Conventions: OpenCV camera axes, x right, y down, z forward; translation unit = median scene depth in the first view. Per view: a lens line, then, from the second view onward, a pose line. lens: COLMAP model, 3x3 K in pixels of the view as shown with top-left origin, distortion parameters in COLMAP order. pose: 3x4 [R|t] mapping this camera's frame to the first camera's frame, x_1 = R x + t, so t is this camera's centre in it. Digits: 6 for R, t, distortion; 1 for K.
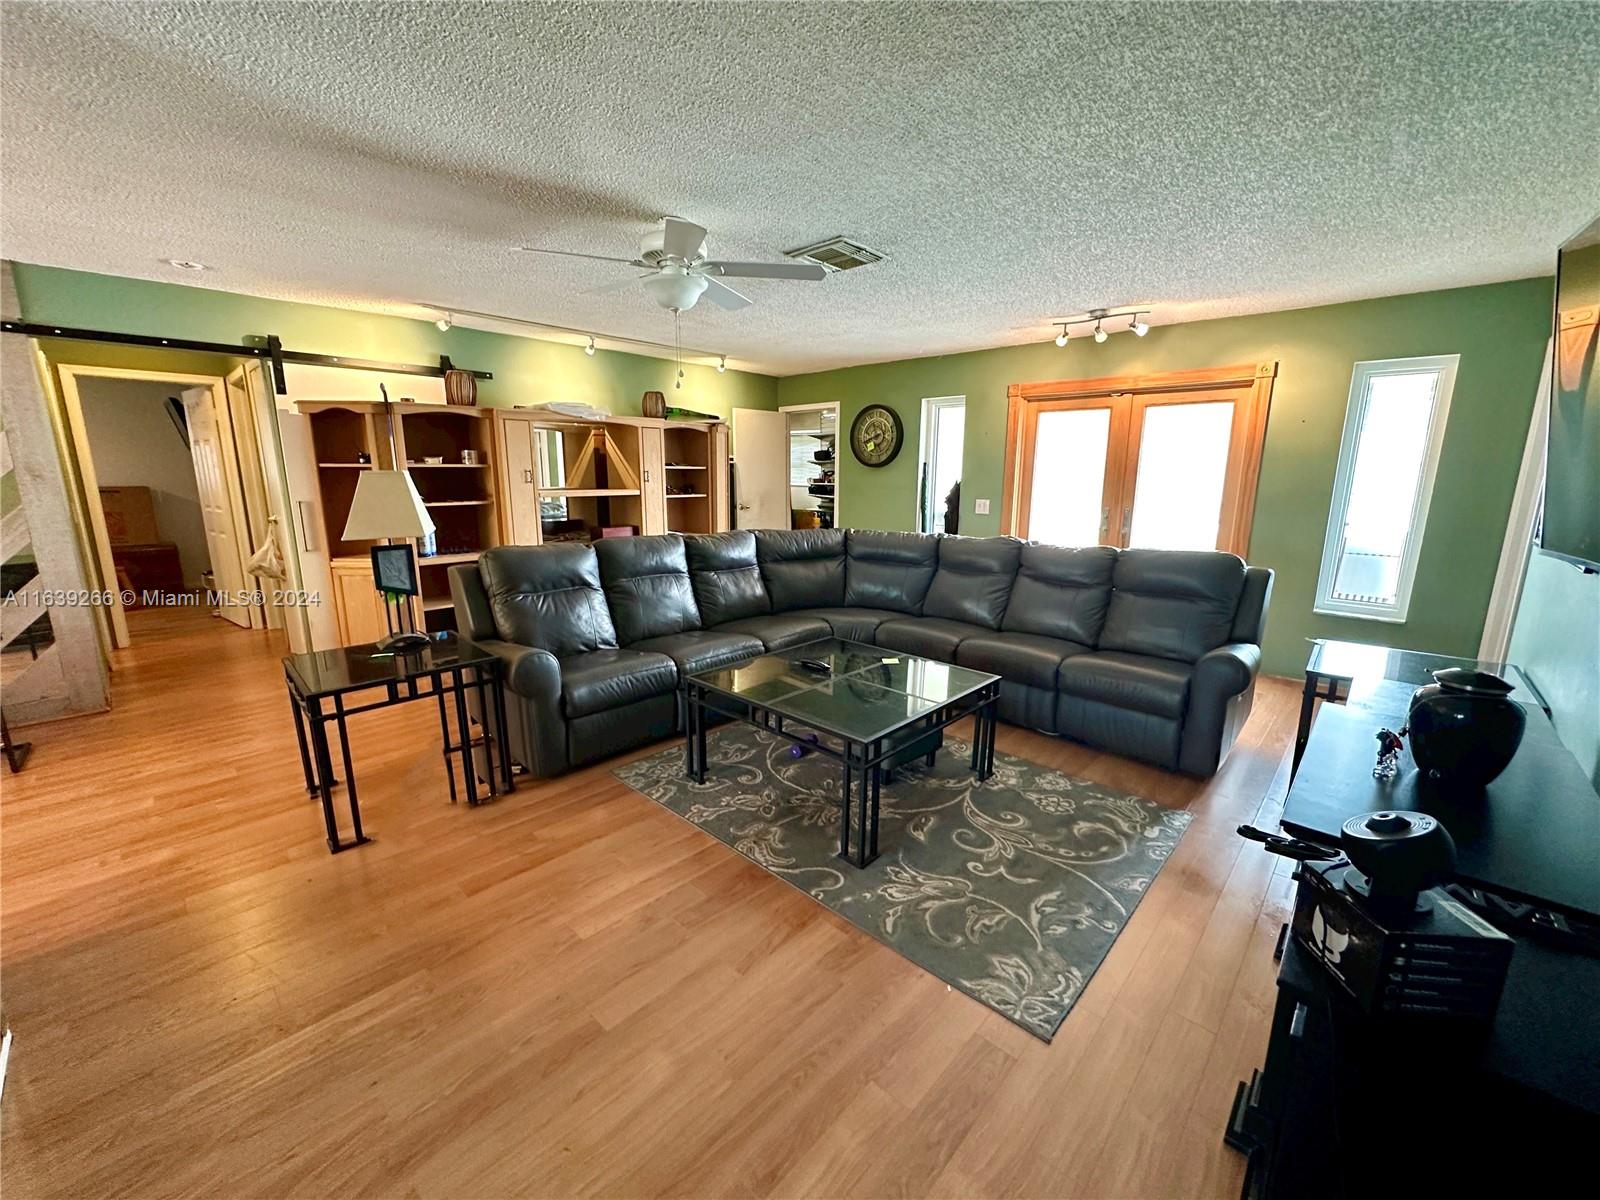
lens RADIAL K [[640.7, 0, 800.0], [0, 640.7, 600.0], [0, 0, 1]] dist [-0.001169, -0.000036]
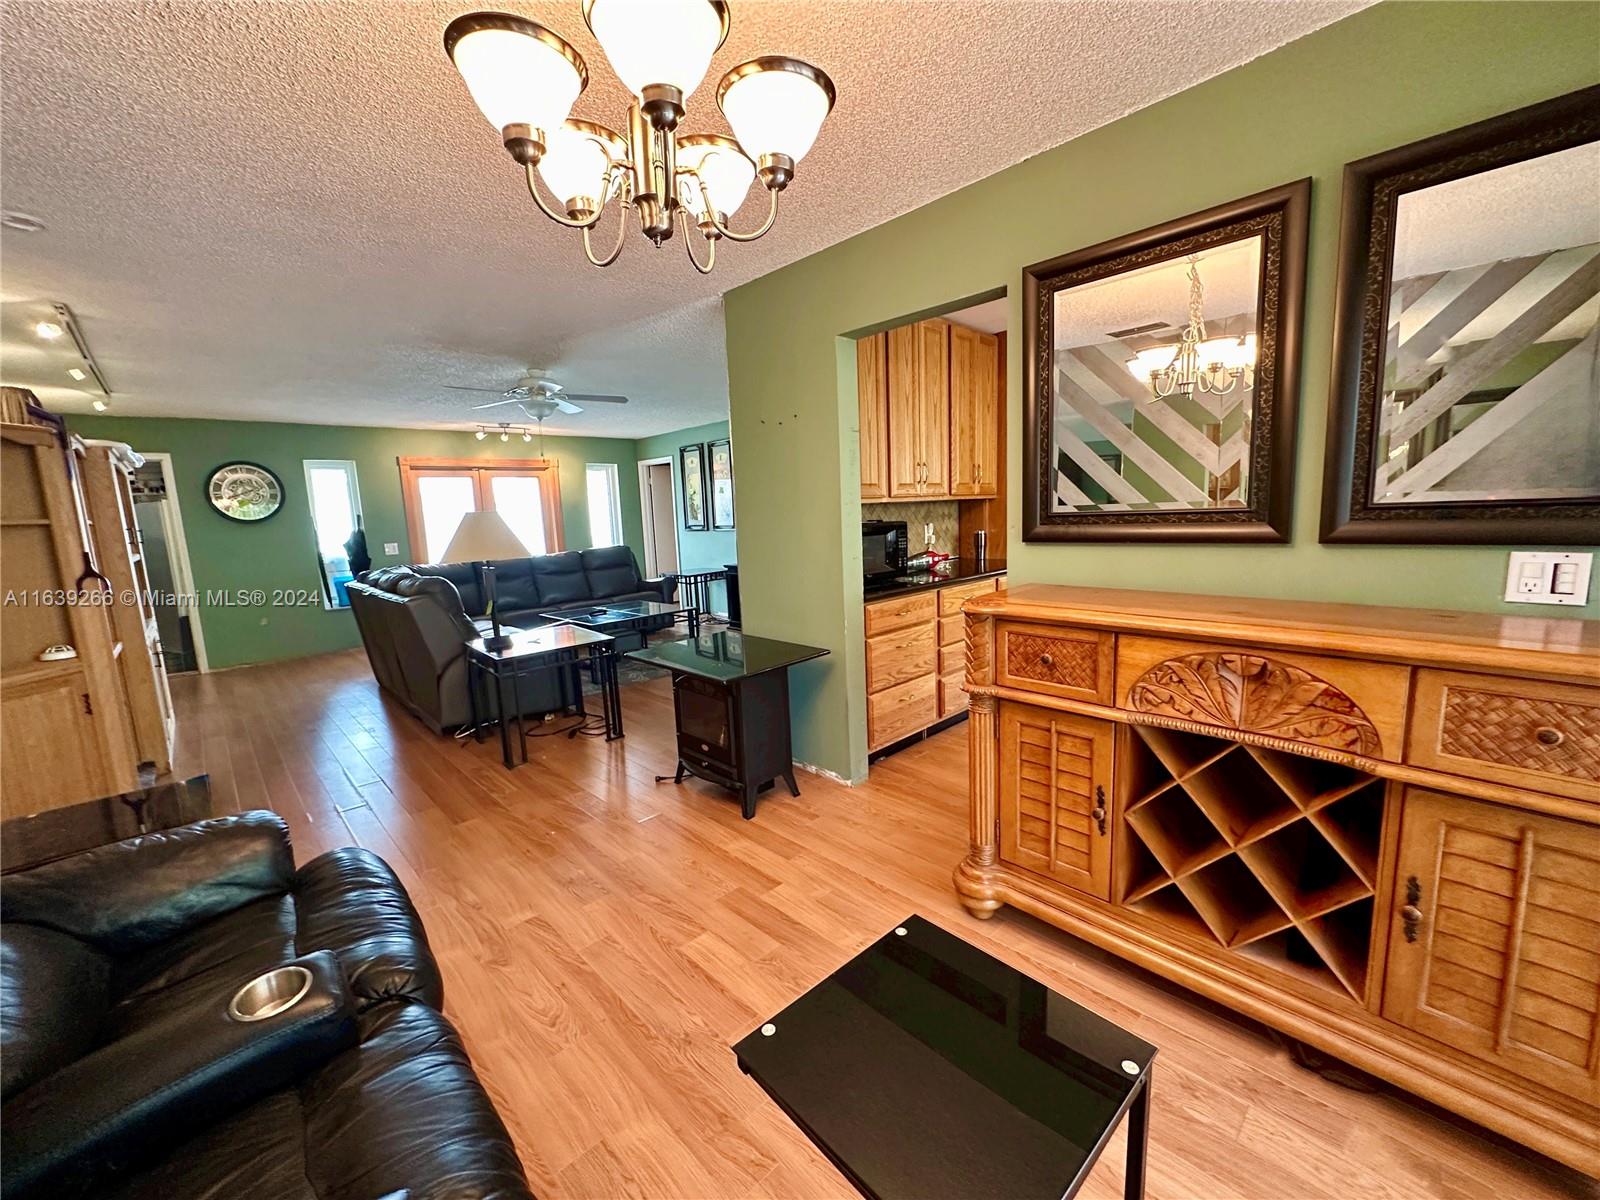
lens RADIAL K [[640.7, 0, 800.0], [0, 640.7, 600.0], [0, 0, 1]] dist [-0.001169, -0.000036]
pose [[0.049985, -0.155573, 0.986559, -0.939146], [0.241623, 0.960335, 0.139195, -0.028473], [-0.969082, 0.231418, 0.085593, 0.129579]]
